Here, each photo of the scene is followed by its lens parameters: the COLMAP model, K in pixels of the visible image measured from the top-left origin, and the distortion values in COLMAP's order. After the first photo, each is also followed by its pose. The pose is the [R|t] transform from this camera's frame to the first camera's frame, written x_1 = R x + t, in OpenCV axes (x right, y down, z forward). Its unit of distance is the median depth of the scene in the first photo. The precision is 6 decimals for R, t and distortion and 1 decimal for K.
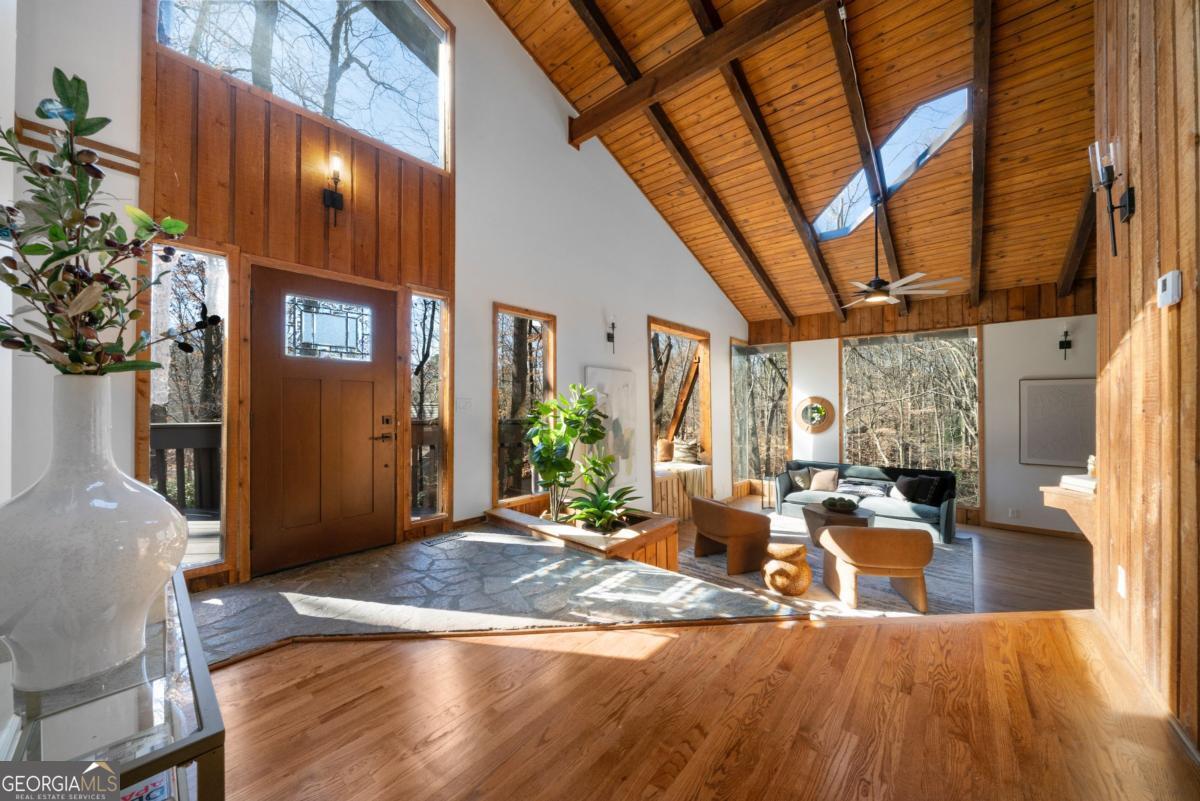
lens RADIAL K [[428.4, 0, 600.0], [0, 428.4, 400.5], [0, 0, 1]] dist [-0.001701, -0.000112]
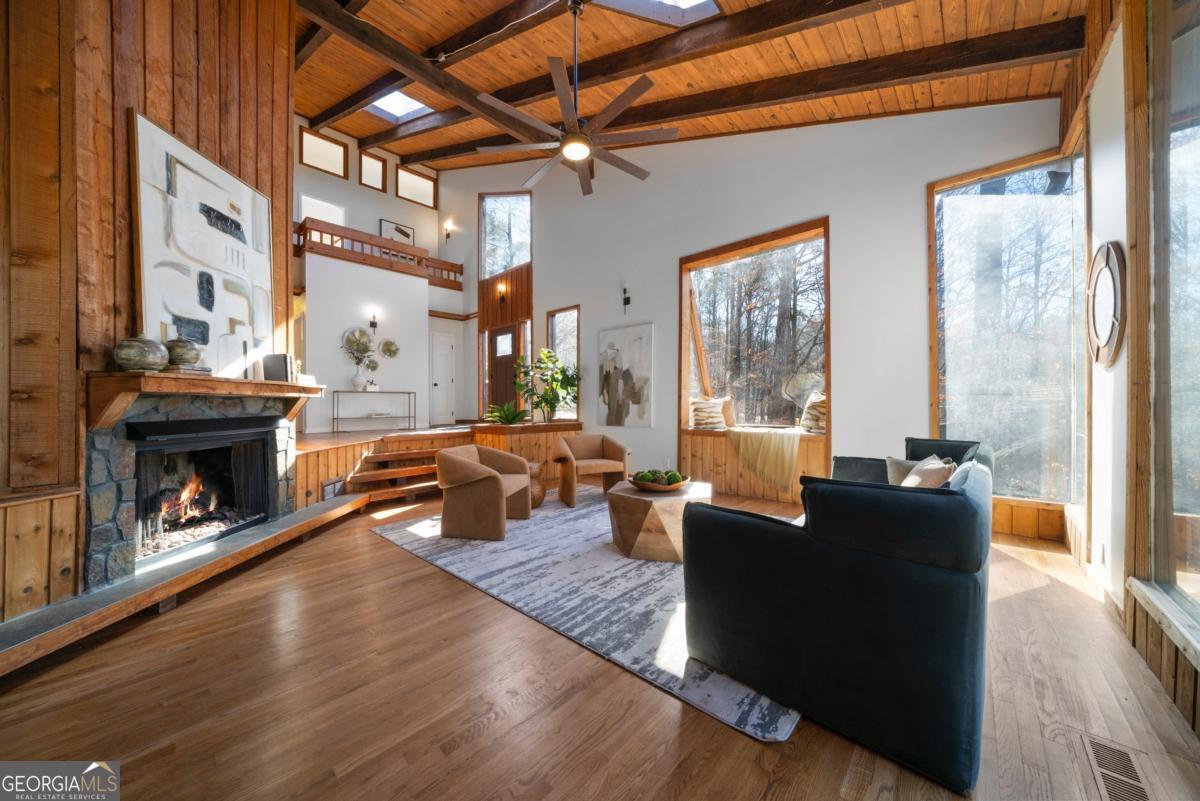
lens RADIAL K [[410.0, 0, 602.1], [0, 410.0, 405.4], [0, 0, 1]] dist [-0.002538, -0.000206]
pose [[-0.031879, -0.002722, -0.999488, 1.921565], [0.019281, 0.999809, -0.003338, 0.238562], [0.999306, -0.019377, -0.031820, 1.598551]]
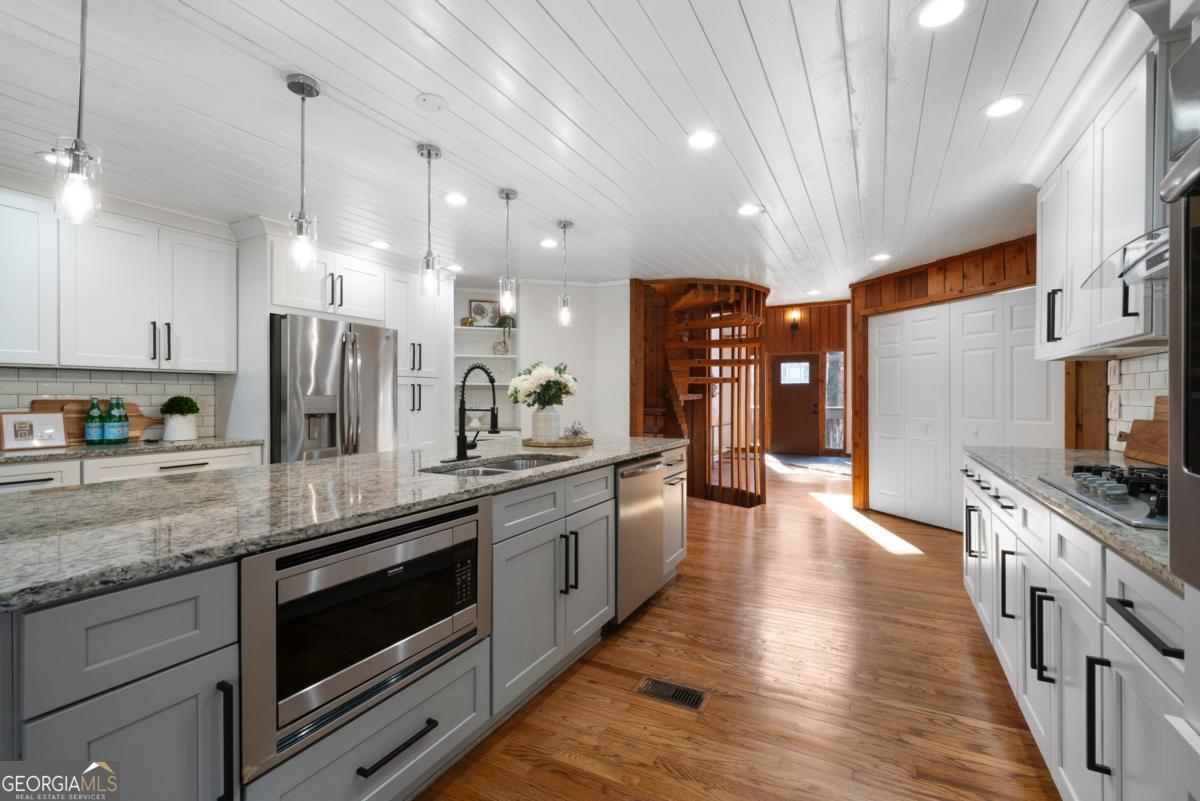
lens RADIAL K [[526.6, 0, 600.0], [0, 526.6, 400.5], [0, 0, 1]] dist [0.000037, 0.000010]
pose [[0.218279, 0.003944, -0.975878, 2.279488], [0.014754, 0.999864, 0.007341, -0.026480], [0.975775, -0.016001, 0.218192, -0.929542]]
